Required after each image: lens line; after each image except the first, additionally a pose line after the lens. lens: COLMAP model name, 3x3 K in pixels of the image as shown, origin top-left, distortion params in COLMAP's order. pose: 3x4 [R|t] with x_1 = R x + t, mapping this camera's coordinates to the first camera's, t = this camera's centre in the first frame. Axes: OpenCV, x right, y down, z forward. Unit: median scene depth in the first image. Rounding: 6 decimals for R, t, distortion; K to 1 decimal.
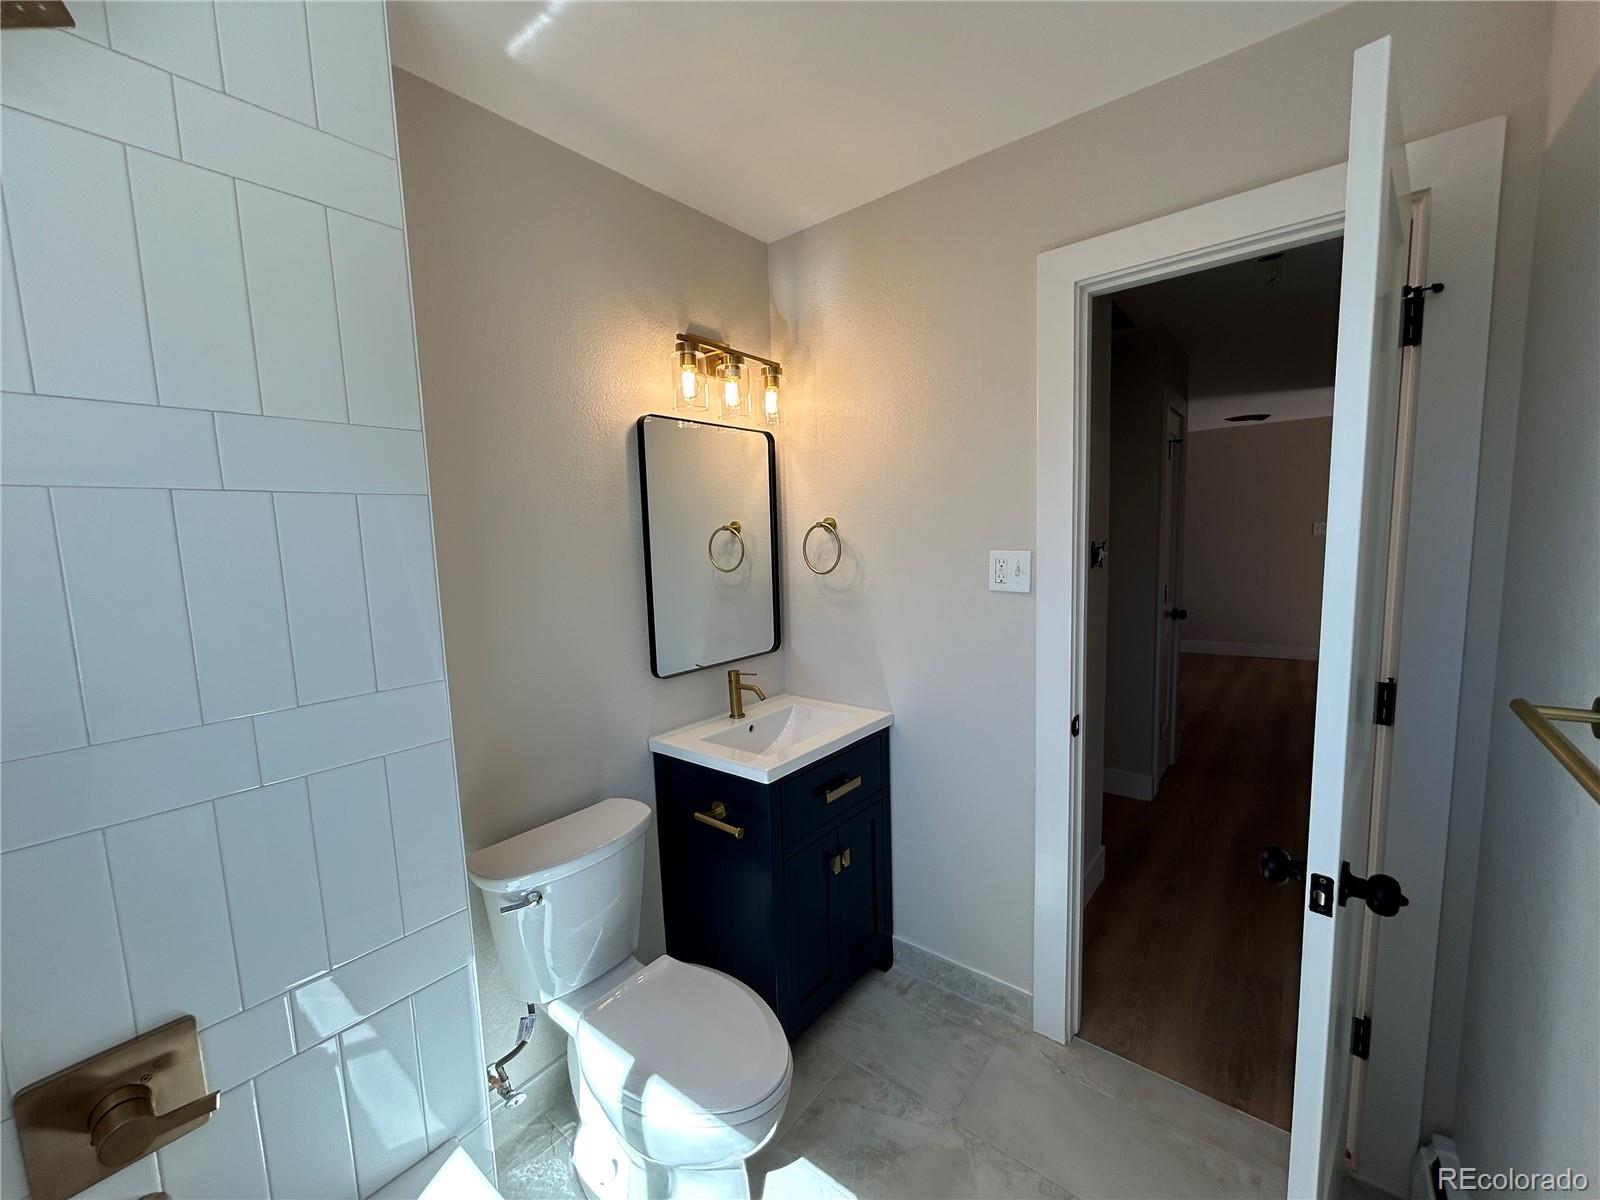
lens RADIAL K [[645.6, 0, 793.9], [0, 645.6, 601.5], [0, 0, 1]] dist [0.001483, 0.001310]
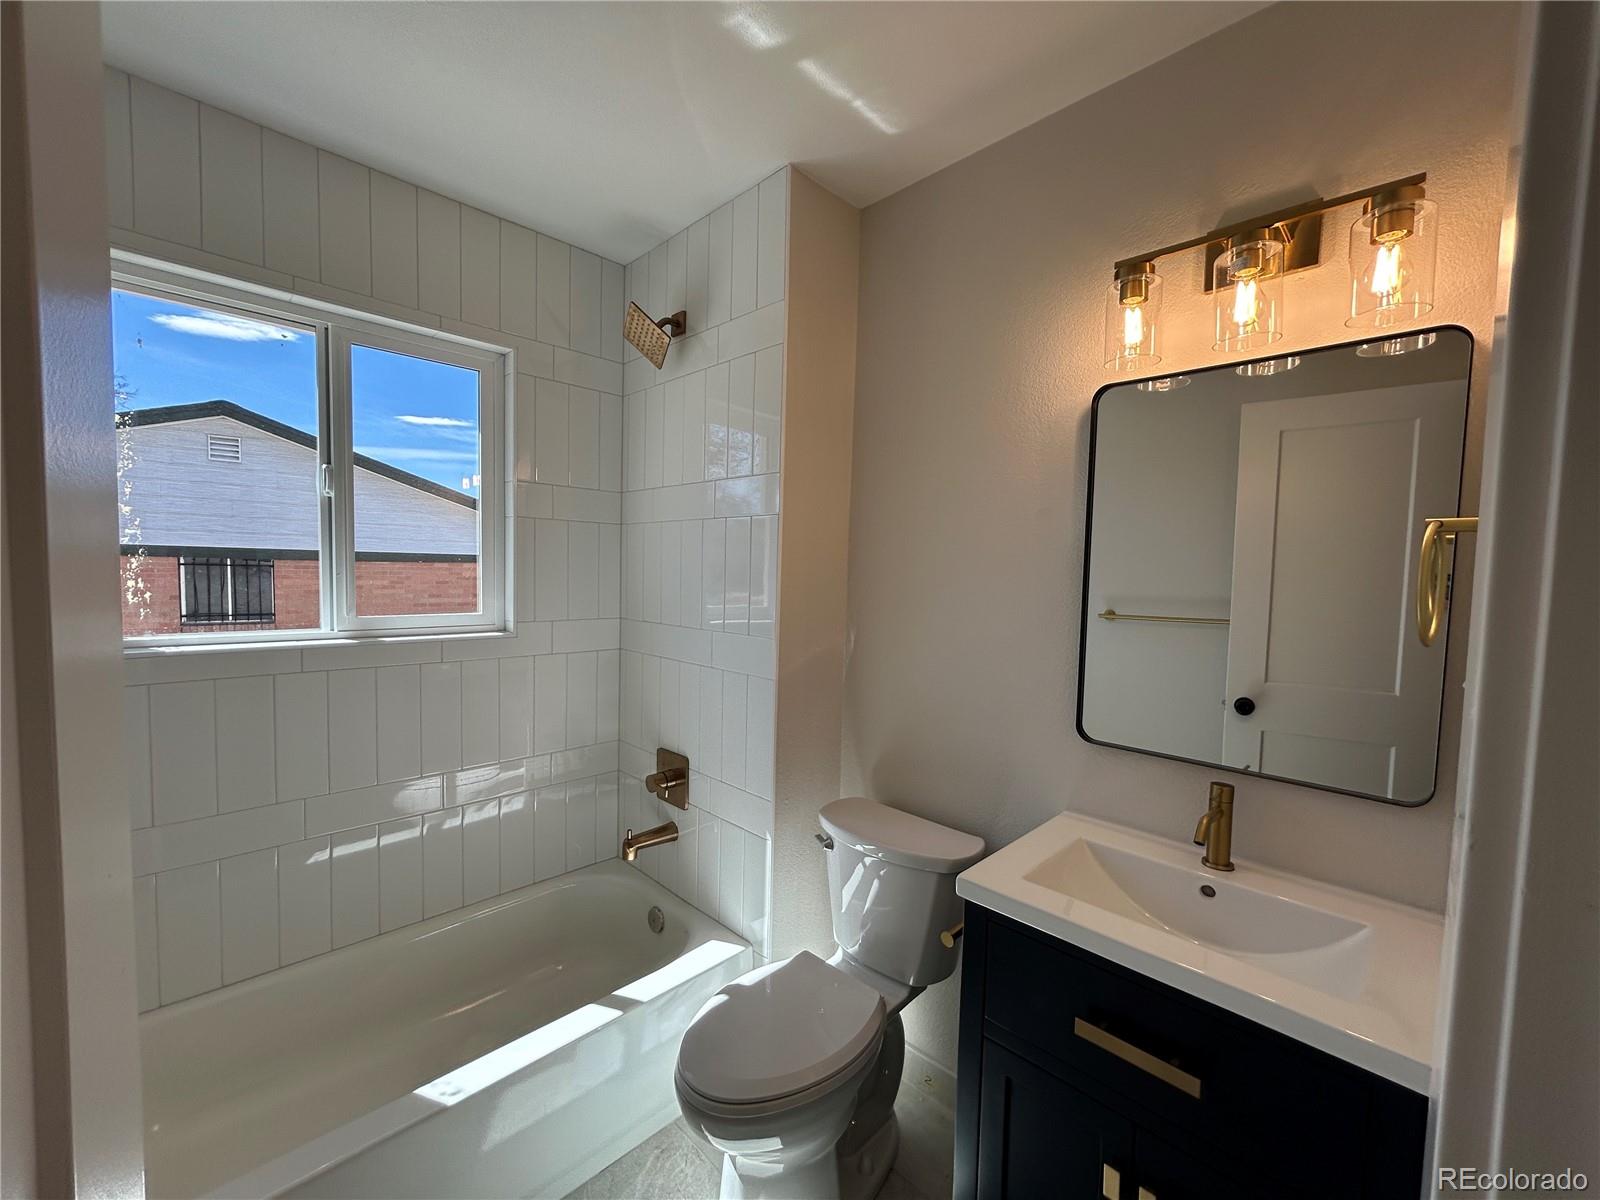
lens RADIAL K [[645.6, 0, 804.2], [0, 645.6, 602.5], [0, 0, 1]] dist [0.001483, 0.001310]
pose [[-0.092845, 0.087965, -0.991787, 0.531621], [-0.124489, 0.987248, 0.099216, -0.067741], [0.987867, 0.132679, -0.080710, 0.696704]]
